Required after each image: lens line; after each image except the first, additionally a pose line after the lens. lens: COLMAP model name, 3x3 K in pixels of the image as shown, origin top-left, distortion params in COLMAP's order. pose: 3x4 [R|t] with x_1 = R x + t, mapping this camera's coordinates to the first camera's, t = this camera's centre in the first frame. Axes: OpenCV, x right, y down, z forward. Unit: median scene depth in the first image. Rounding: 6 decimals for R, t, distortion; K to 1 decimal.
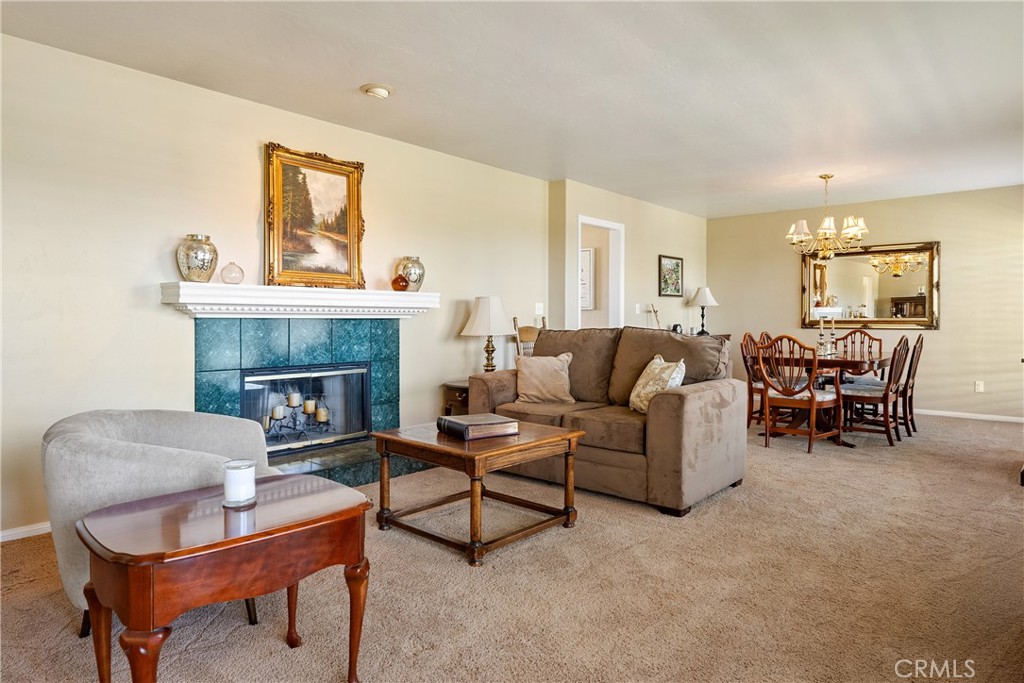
lens RADIAL K [[619.4, 0, 512.7], [0, 619.4, 332.1], [0, 0, 1]] dist [-0.008094, 0.000220]
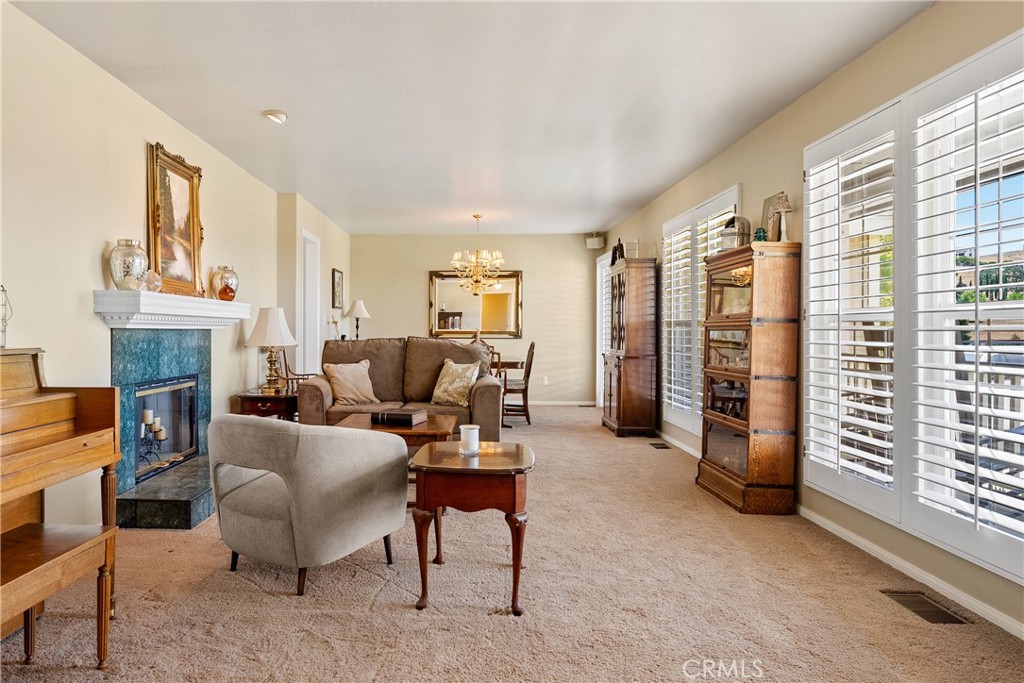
lens RADIAL K [[718.7, 0, 510.7], [0, 718.7, 343.1], [0, 0, 1]] dist [0.010450, 0.000985]
pose [[0.725252, -0.009788, 0.688413, -0.628679], [0.010751, 0.999938, 0.002892, 0.001433], [-0.688399, 0.005304, 0.725313, -0.139152]]
